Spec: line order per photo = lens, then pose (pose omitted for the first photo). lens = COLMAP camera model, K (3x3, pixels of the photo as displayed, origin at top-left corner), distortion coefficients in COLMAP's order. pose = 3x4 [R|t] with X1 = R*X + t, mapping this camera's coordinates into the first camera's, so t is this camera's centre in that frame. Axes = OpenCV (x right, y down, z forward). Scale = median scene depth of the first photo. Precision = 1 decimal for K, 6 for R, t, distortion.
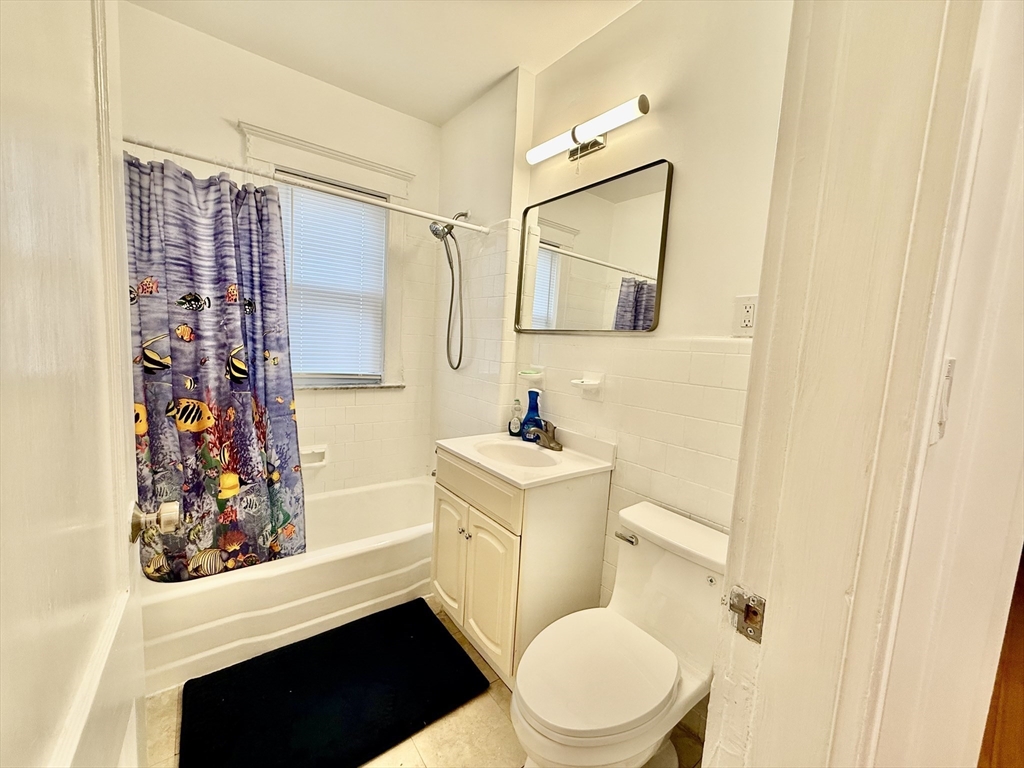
lens RADIAL K [[407.1, 0, 512.3], [0, 407.1, 384.1], [0, 0, 1]] dist [-0.001791, 0.000090]
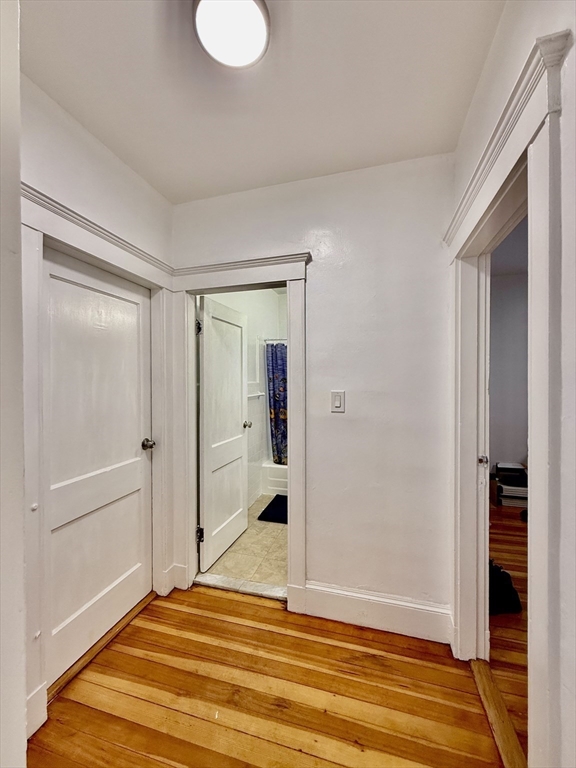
lens RADIAL K [[305.3, 0, 288.9], [0, 305.3, 384.5], [0, 0, 1]] dist [-0.001791, 0.000090]
pose [[0.597494, -0.059111, -0.799692, 1.316144], [-0.046817, 0.993007, -0.108380, 0.112699], [0.800506, 0.102195, 0.590548, -0.491502]]
